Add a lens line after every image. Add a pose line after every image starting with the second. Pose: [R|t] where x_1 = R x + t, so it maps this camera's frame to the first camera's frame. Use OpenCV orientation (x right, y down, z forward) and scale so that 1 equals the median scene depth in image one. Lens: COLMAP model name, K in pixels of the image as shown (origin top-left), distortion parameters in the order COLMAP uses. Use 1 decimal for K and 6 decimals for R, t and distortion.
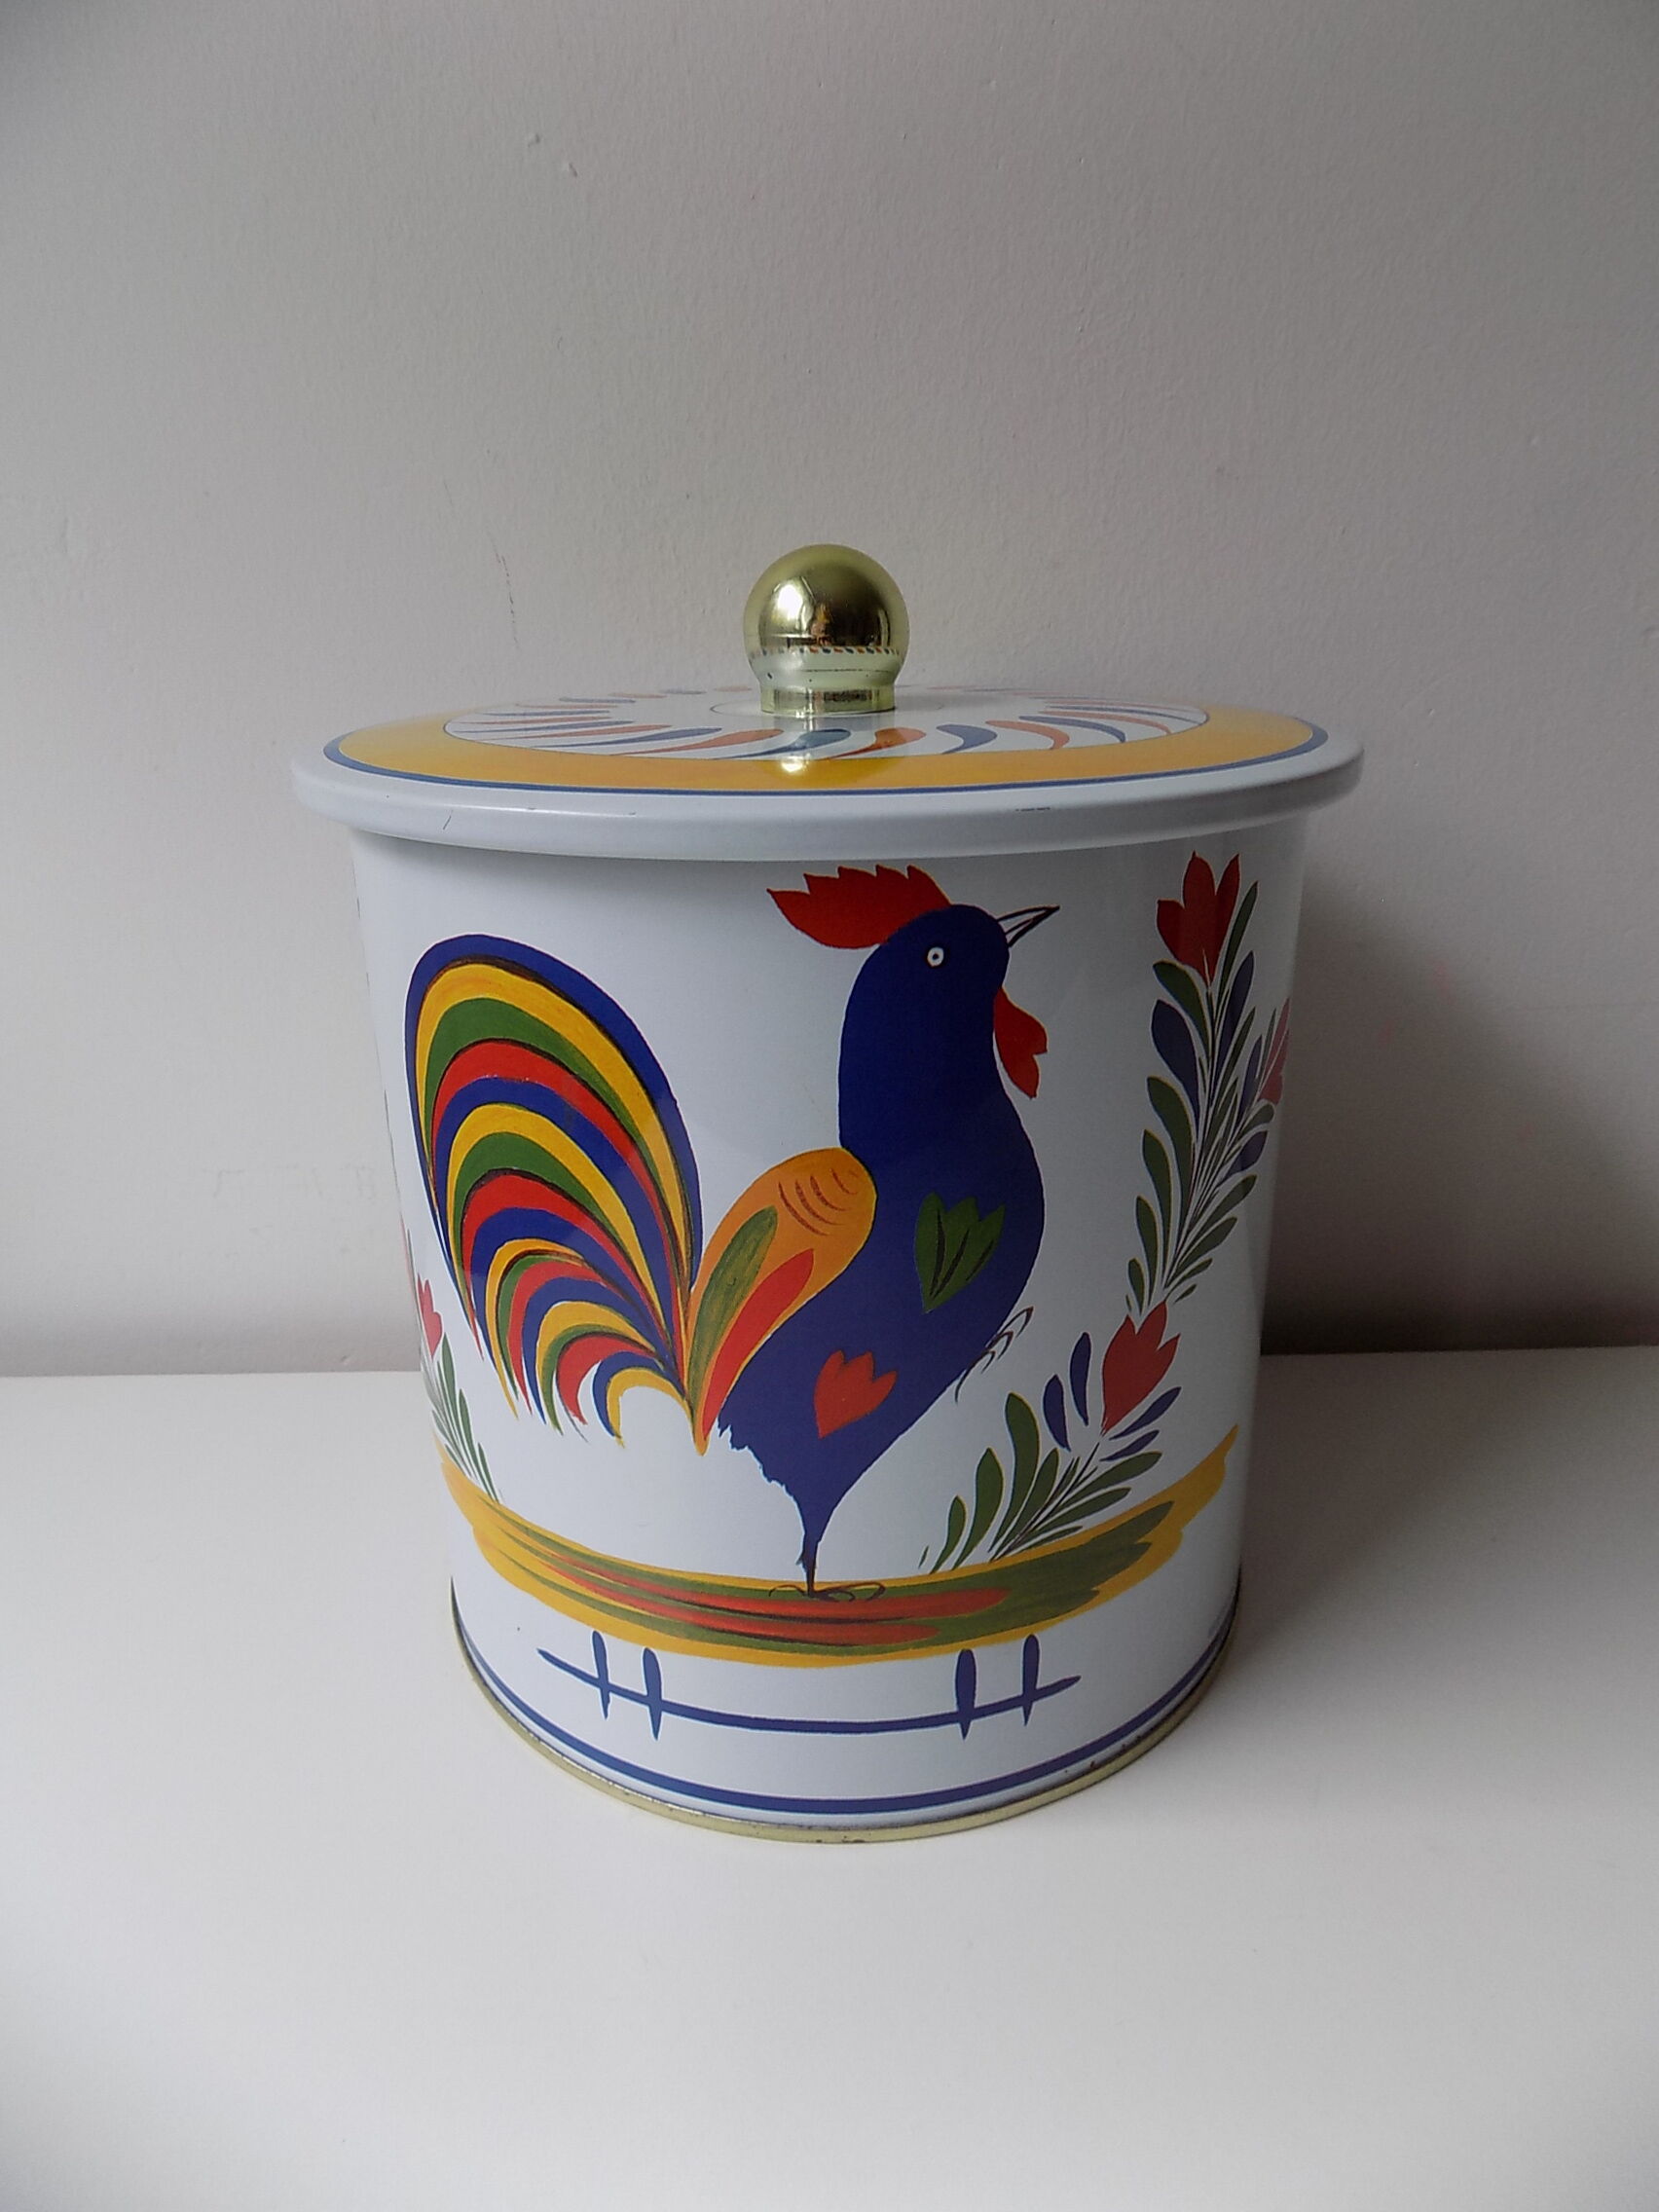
lens RADIAL K [[1476.5, 0, 826.4], [0, 1476.5, 1117.3], [0, 0, 1]] dist [-0.052496, 0.015338]
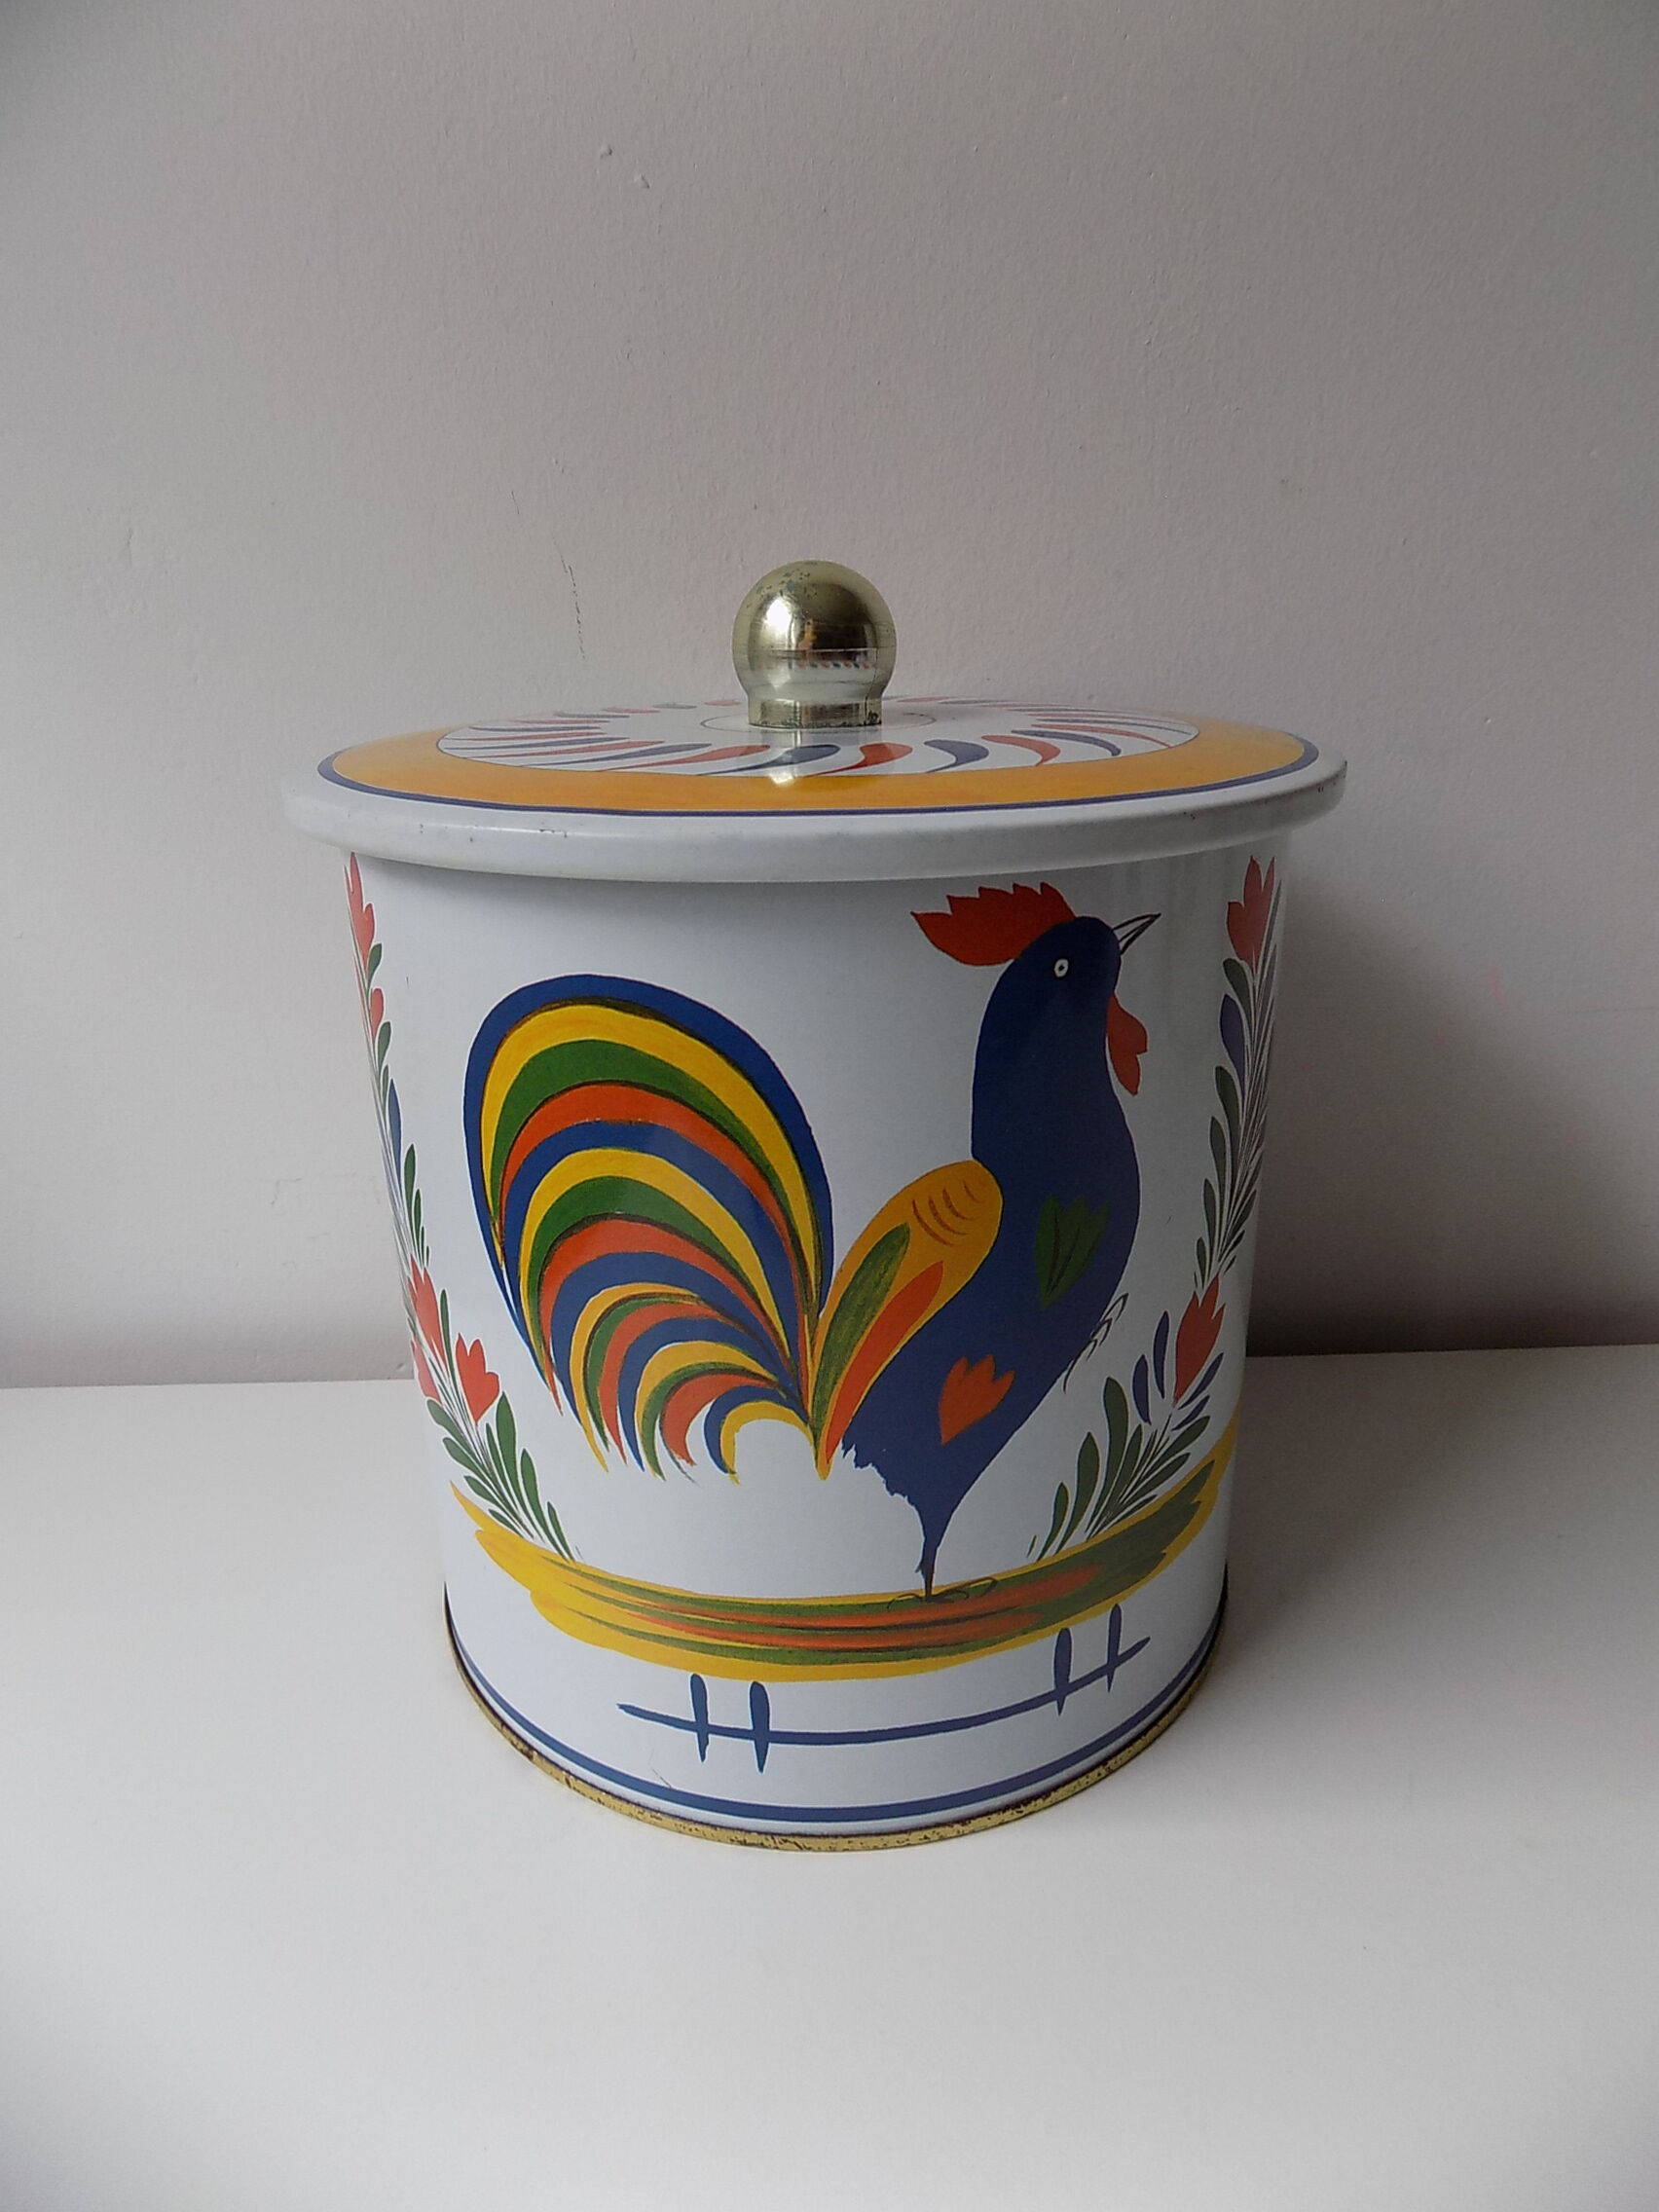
lens RADIAL K [[1476.5, 0, 835.7], [0, 1476.5, 1116.0], [0, 0, 1]] dist [-0.052496, 0.015338]
pose [[0.968619, -0.087060, 0.232806, -0.285808], [0.086613, 0.996168, 0.012163, -0.027103], [-0.232972, 0.008383, 0.972447, 0.025497]]
